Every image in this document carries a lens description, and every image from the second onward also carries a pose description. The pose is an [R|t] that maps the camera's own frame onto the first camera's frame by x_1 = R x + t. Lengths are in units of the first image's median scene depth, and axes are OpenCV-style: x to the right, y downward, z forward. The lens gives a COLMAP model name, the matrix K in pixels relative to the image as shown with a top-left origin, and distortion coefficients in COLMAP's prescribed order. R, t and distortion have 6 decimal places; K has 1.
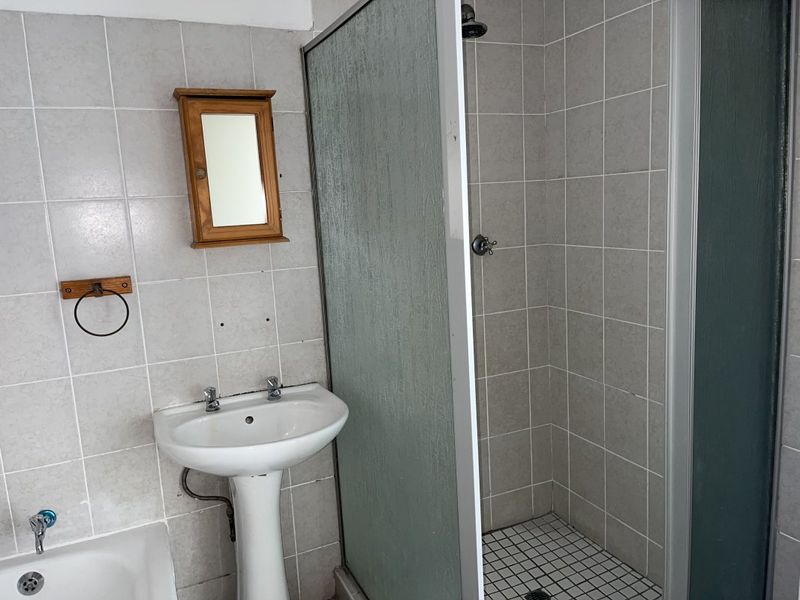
lens RADIAL K [[602.1, 0, 402.4], [0, 602.1, 298.7], [0, 0, 1]] dist [0.004547, -0.048865]
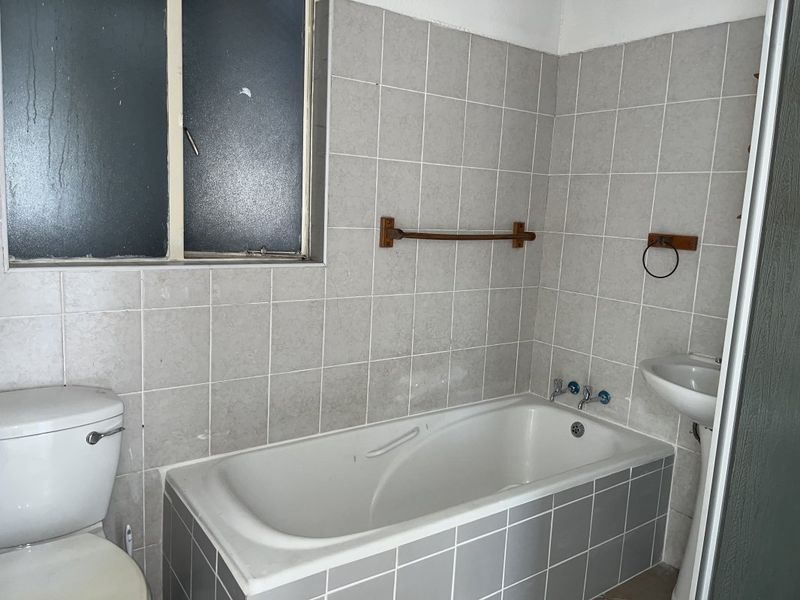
lens RADIAL K [[602.1, 0, 402.4], [0, 602.1, 298.7], [0, 0, 1]] dist [0.004547, -0.048865]
pose [[0.166664, 0.206703, -0.964104, 0.646280], [-0.210400, 0.962715, 0.170033, 0.001530], [0.963304, 0.174509, 0.203940, 0.205587]]
